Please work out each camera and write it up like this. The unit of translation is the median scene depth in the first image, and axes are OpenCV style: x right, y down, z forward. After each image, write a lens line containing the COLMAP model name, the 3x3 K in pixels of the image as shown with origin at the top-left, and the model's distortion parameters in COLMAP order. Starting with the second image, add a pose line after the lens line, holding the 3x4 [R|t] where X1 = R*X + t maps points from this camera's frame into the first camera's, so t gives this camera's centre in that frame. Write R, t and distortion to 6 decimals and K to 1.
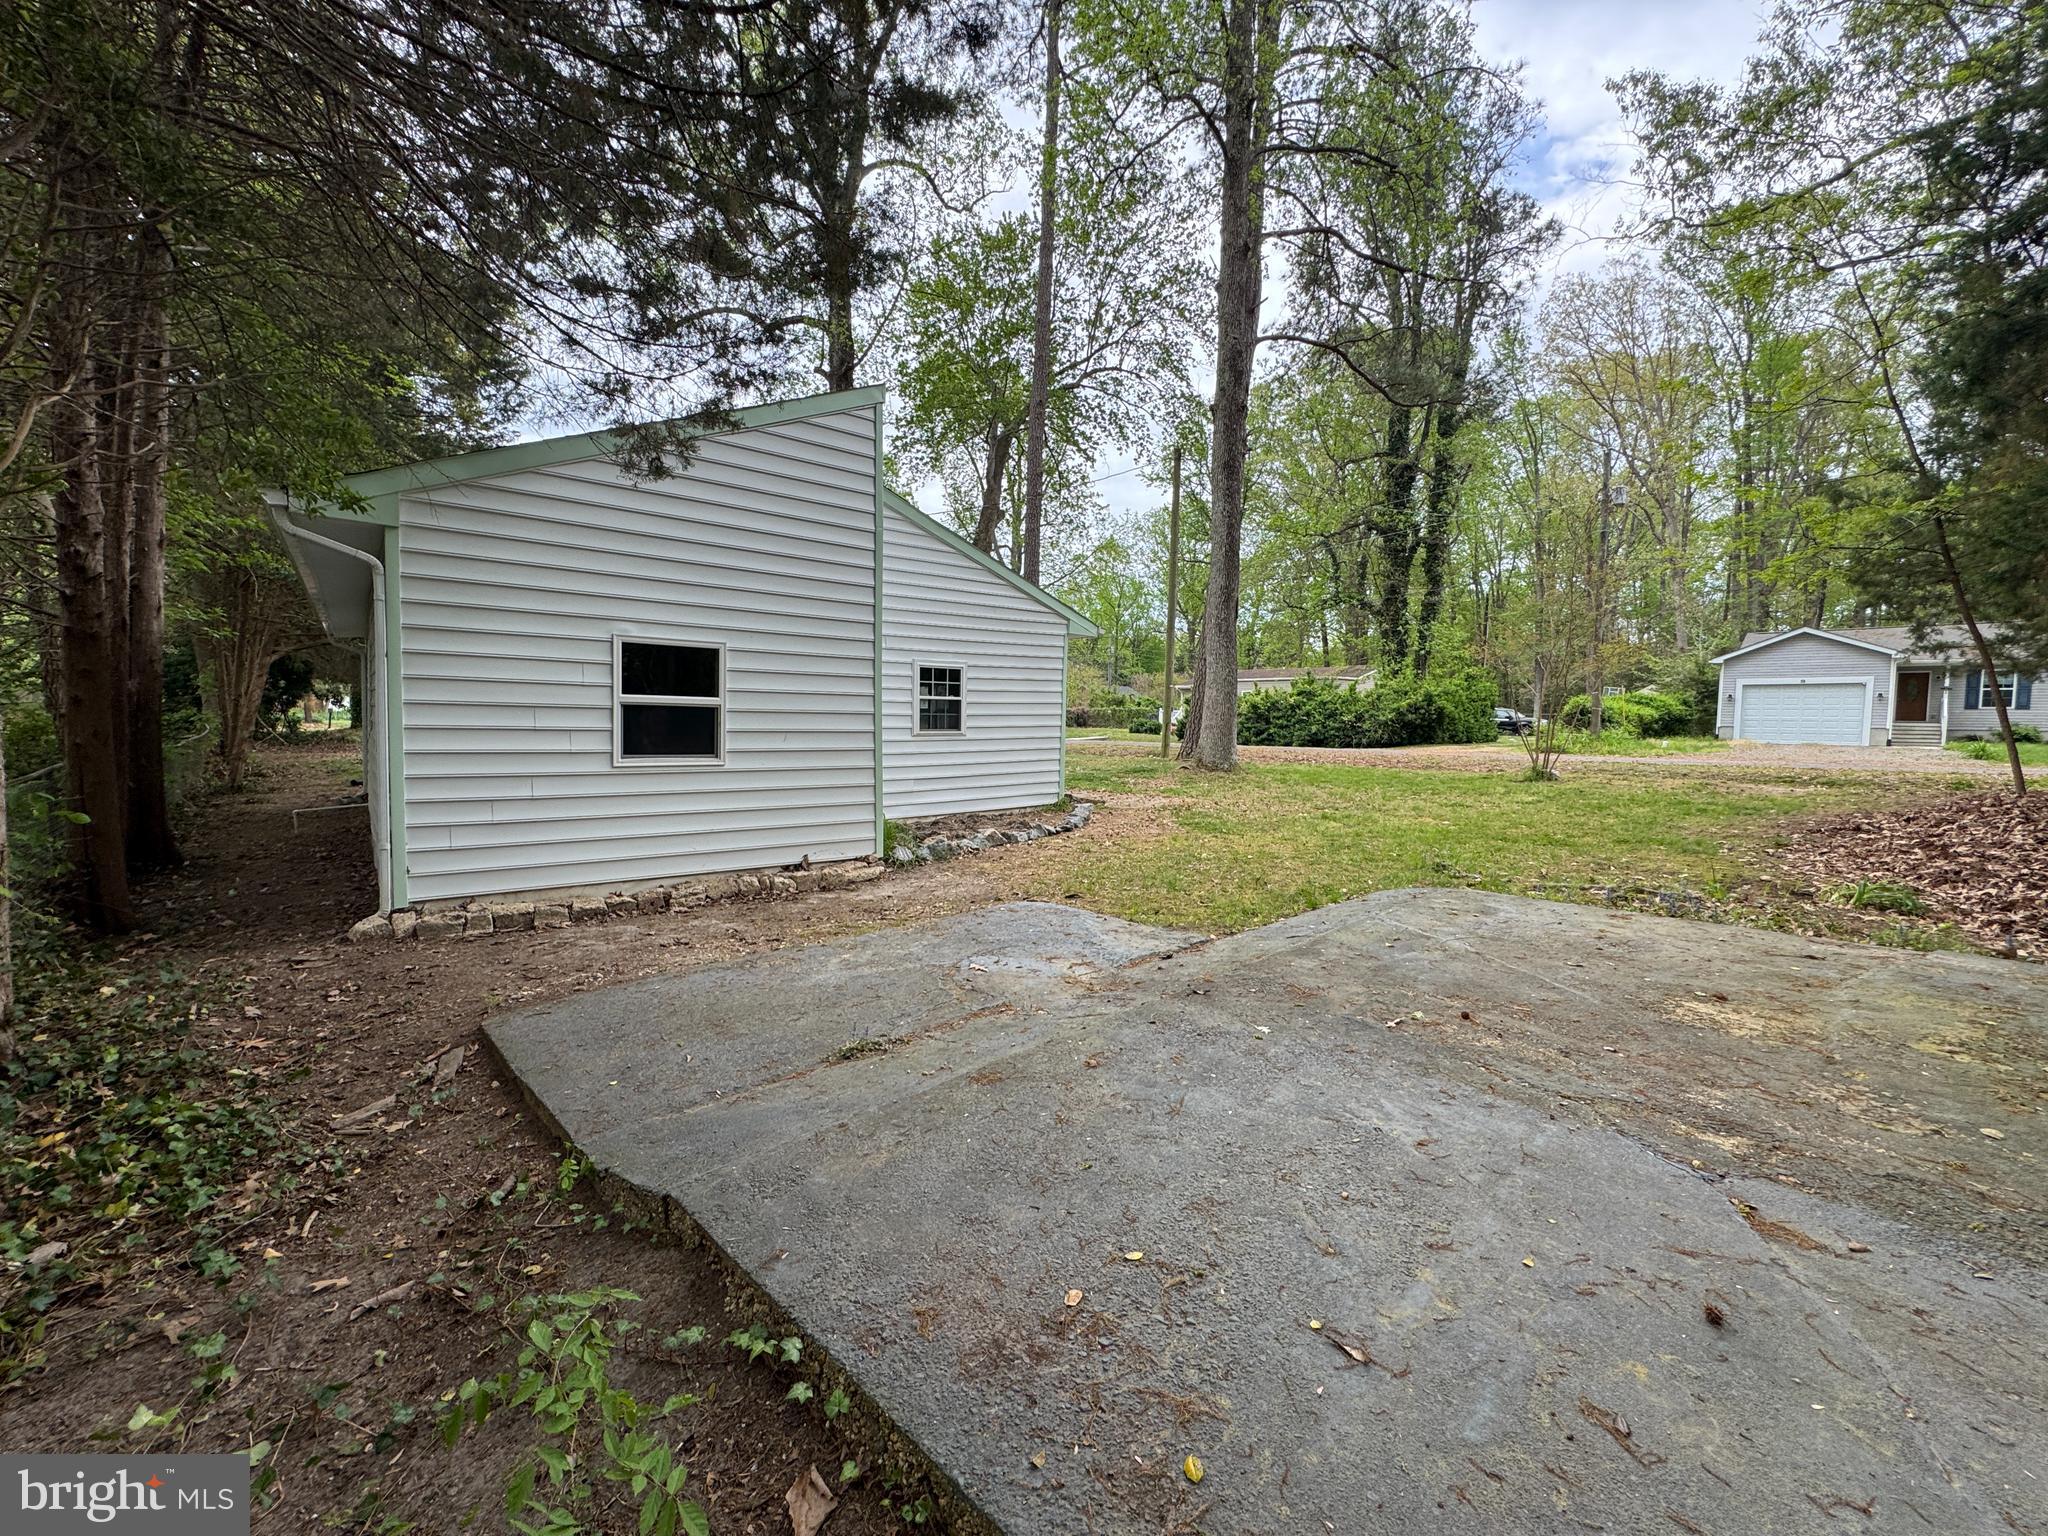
lens RADIAL K [[819.4, 0, 1022.3], [0, 819.4, 764.4], [0, 0, 1]] dist [-0.001191, 0.000125]
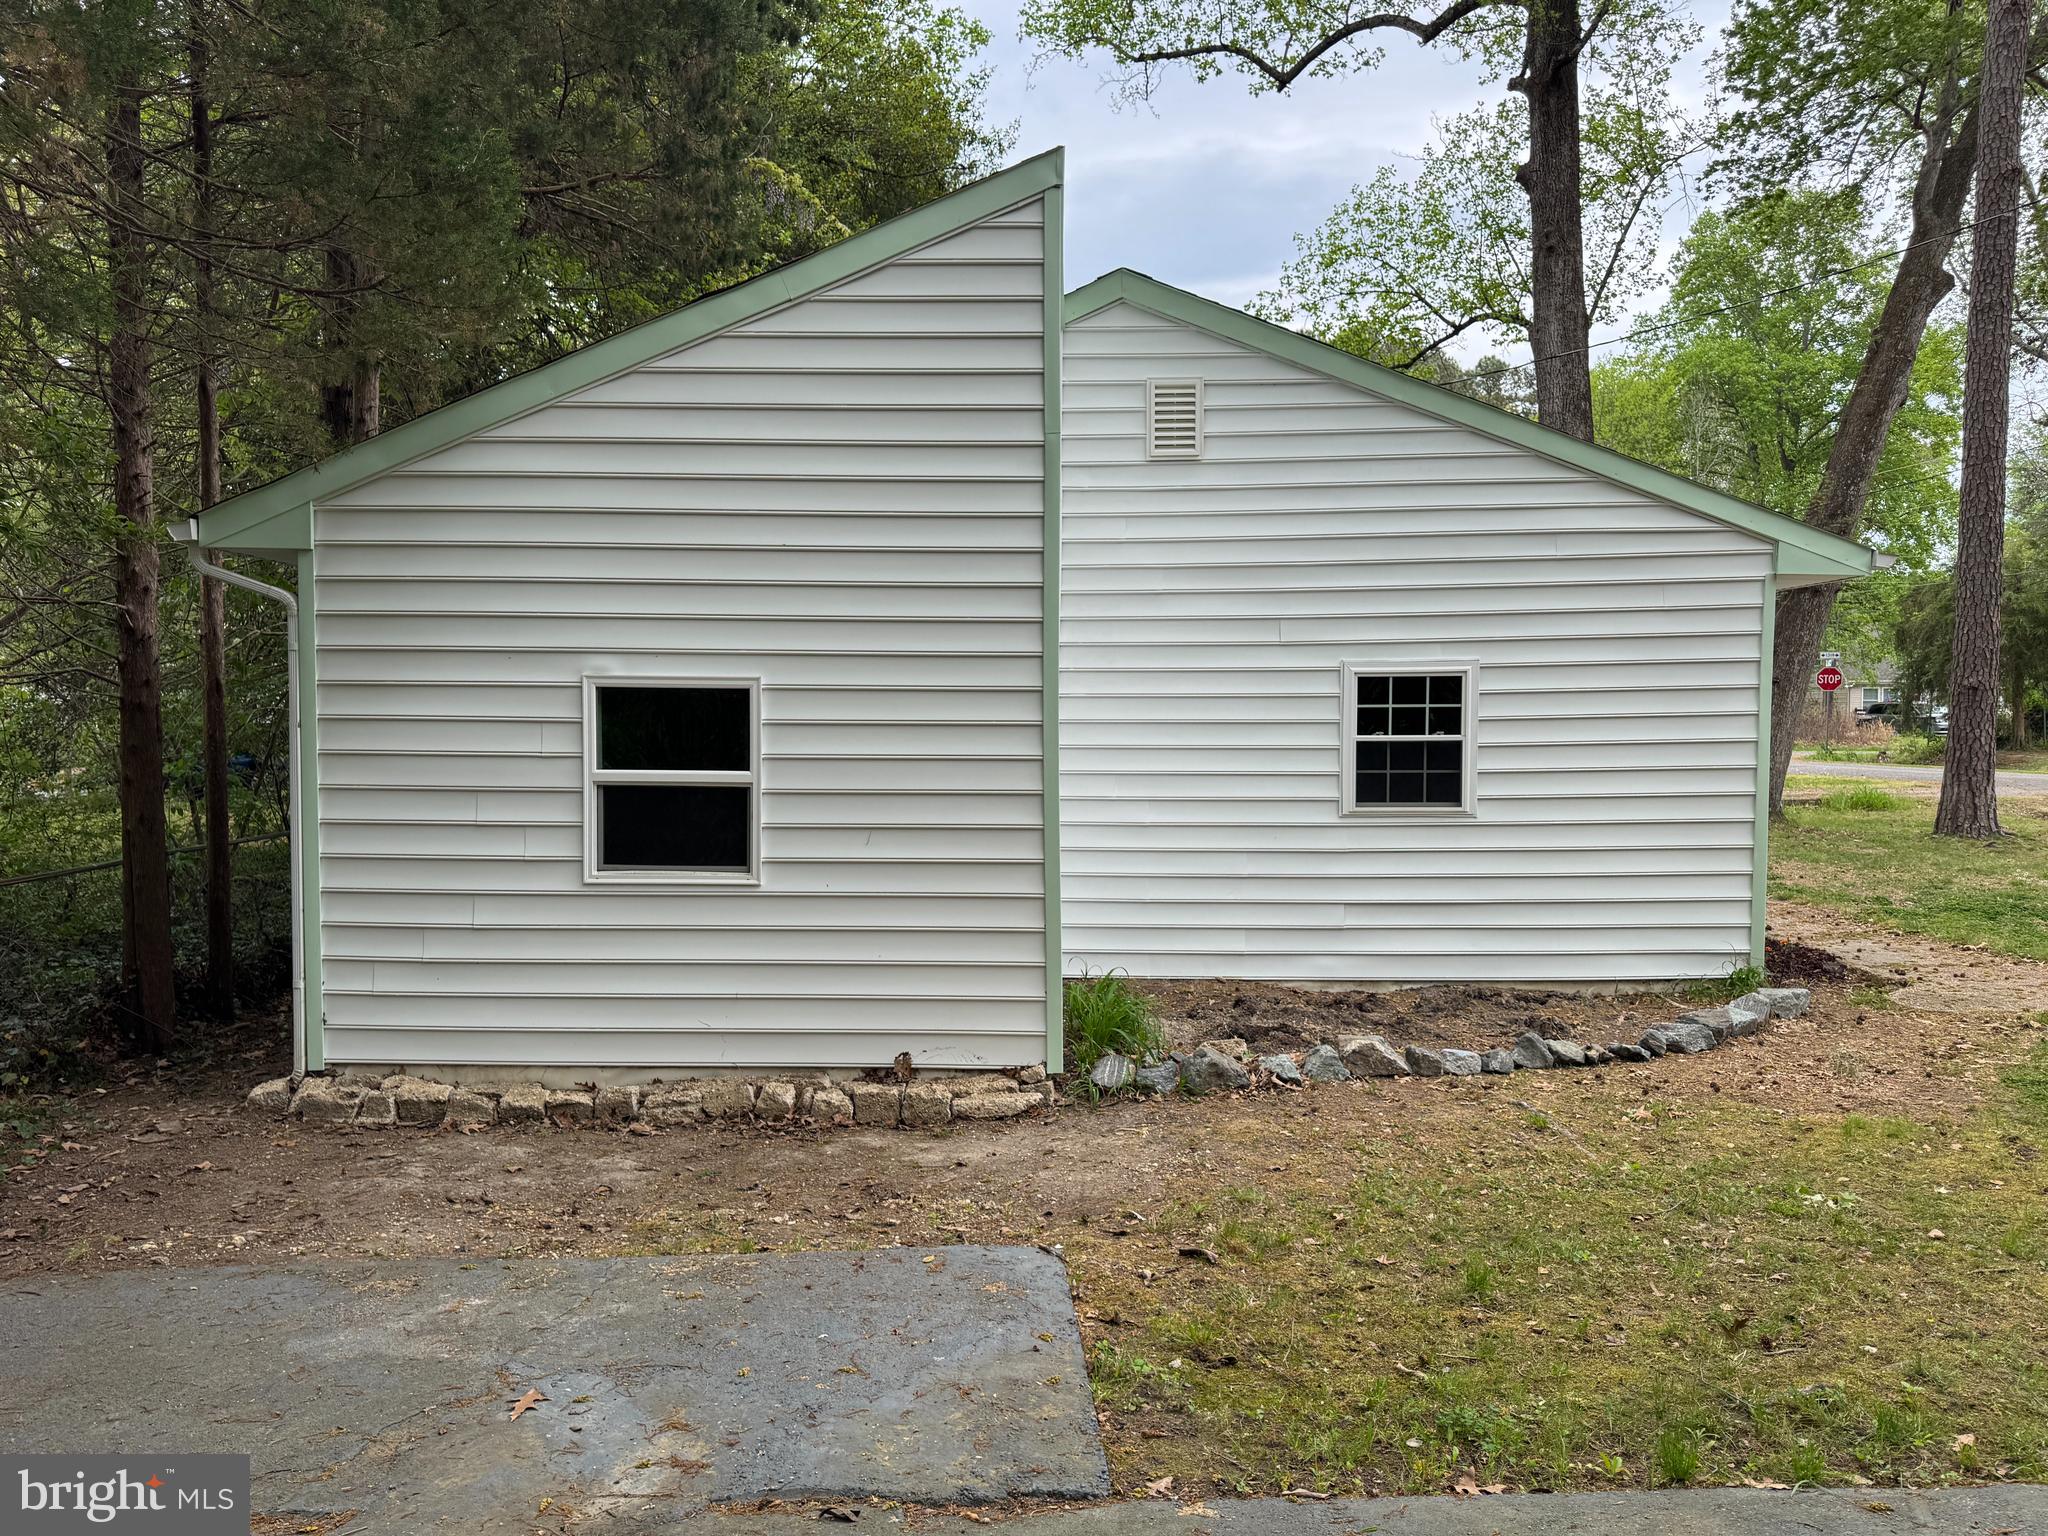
lens RADIAL K [[1433.5, 0, 1024.0], [0, 1433.5, 768.0], [0, 0, 1]] dist [0.092276, -0.125304]
pose [[0.761894, 0.009929, -0.647626, 0.478567], [-0.025767, 0.999556, -0.014988, -0.077509], [0.647189, 0.028107, 0.761811, 0.360492]]
